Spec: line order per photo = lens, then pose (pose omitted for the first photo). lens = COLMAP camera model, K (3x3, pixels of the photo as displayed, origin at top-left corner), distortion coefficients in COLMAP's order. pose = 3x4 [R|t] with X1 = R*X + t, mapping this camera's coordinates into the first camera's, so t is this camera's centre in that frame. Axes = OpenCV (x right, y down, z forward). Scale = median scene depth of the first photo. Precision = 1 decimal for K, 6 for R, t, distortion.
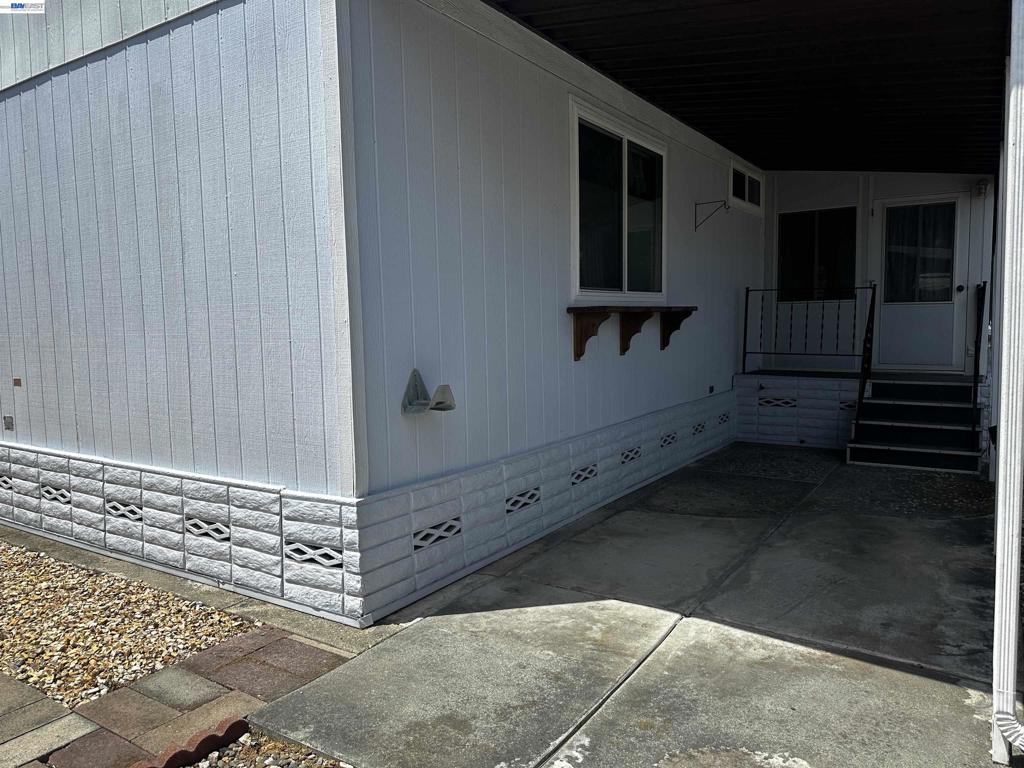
lens RADIAL K [[709.6, 0, 518.8], [0, 709.6, 388.1], [0, 0, 1]] dist [0.105358, -0.154691]
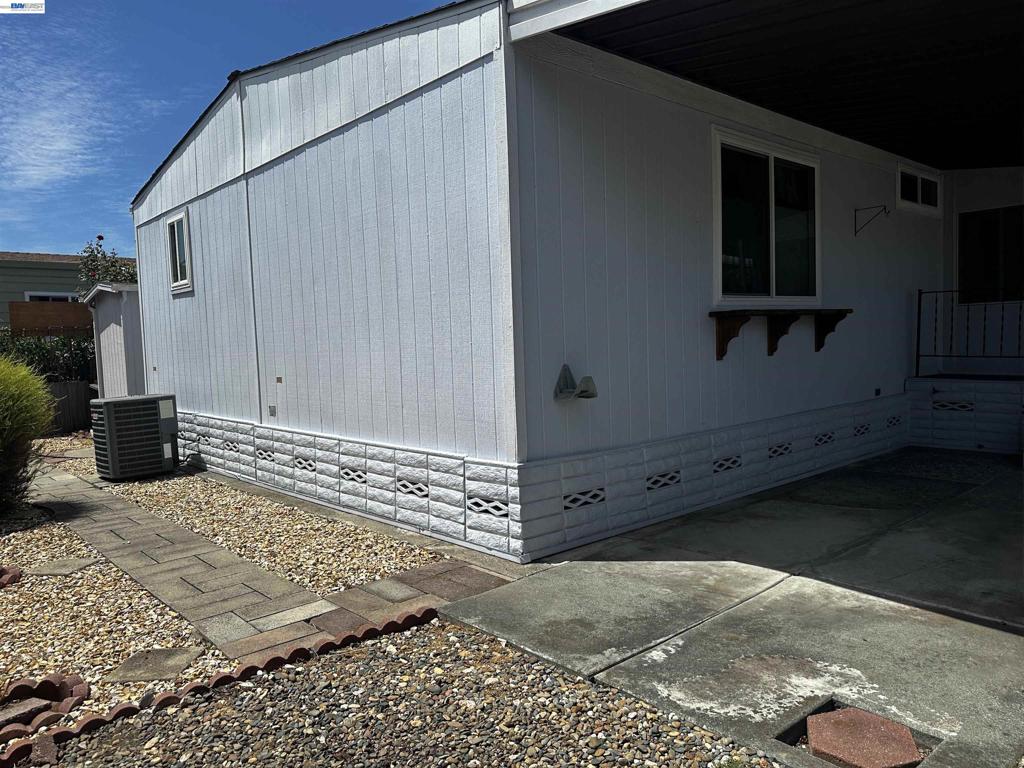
lens RADIAL K [[709.6, 0, 518.8], [0, 709.6, 388.1], [0, 0, 1]] dist [0.105358, -0.154691]
pose [[0.965940, 0.003354, -0.258745, 0.092155], [-0.008220, 0.999809, -0.017726, 0.036996], [0.258636, 0.019249, 0.965783, -0.209617]]
